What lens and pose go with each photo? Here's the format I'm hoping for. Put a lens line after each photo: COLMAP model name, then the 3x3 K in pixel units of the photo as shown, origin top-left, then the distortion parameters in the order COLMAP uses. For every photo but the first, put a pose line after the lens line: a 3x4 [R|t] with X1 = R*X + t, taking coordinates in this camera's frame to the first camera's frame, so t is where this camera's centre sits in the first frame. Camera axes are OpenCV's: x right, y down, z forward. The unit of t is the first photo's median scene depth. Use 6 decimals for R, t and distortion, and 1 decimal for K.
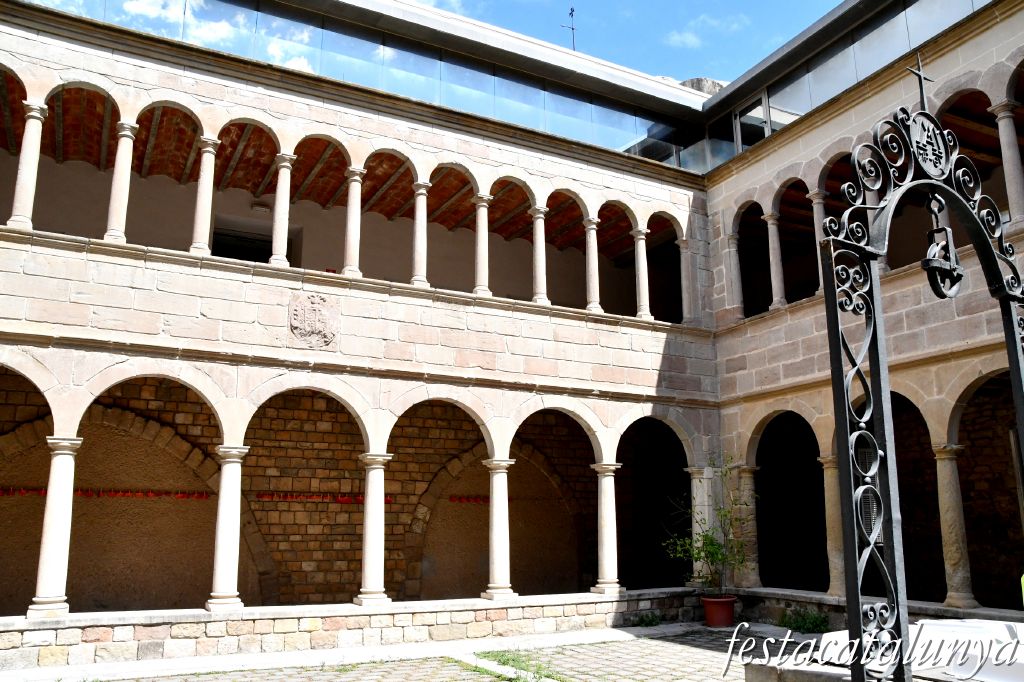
lens RADIAL K [[830.4, 0, 512.6], [0, 830.4, 355.0], [0, 0, 1]] dist [-0.135375, 0.158376]
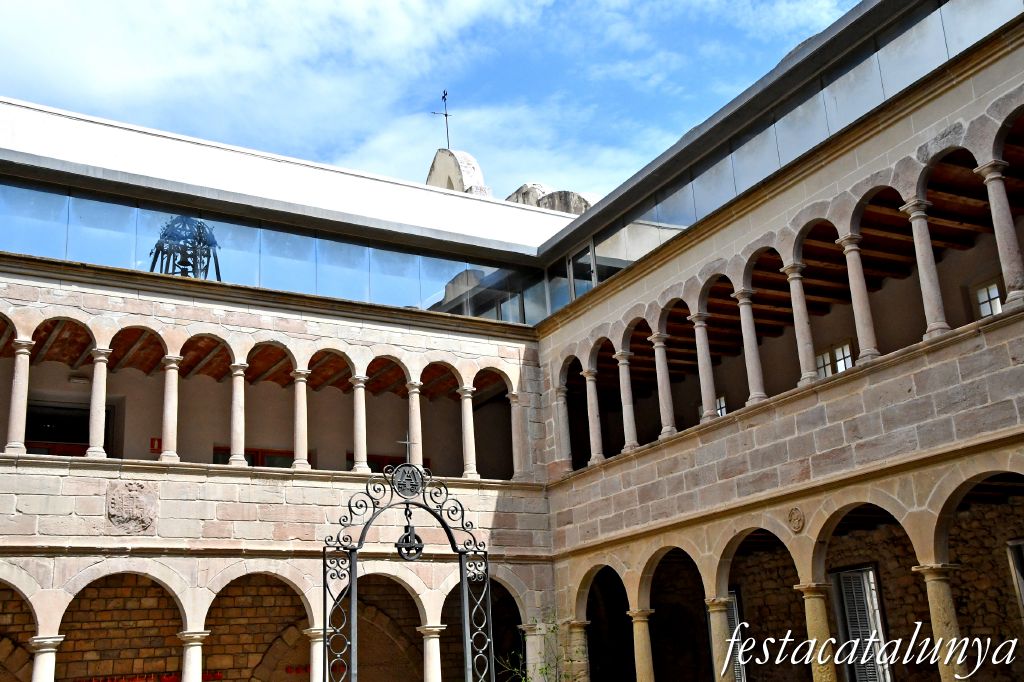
lens RADIAL K [[1076.3, 0, 493.9], [0, 1076.3, 367.9], [0, 0, 1]] dist [-0.009216, 0.338274]
pose [[0.997360, -0.038001, 0.061879, 0.112645], [0.043607, 0.994811, -0.091917, -0.055823], [-0.058065, 0.094373, 0.993842, -0.332988]]
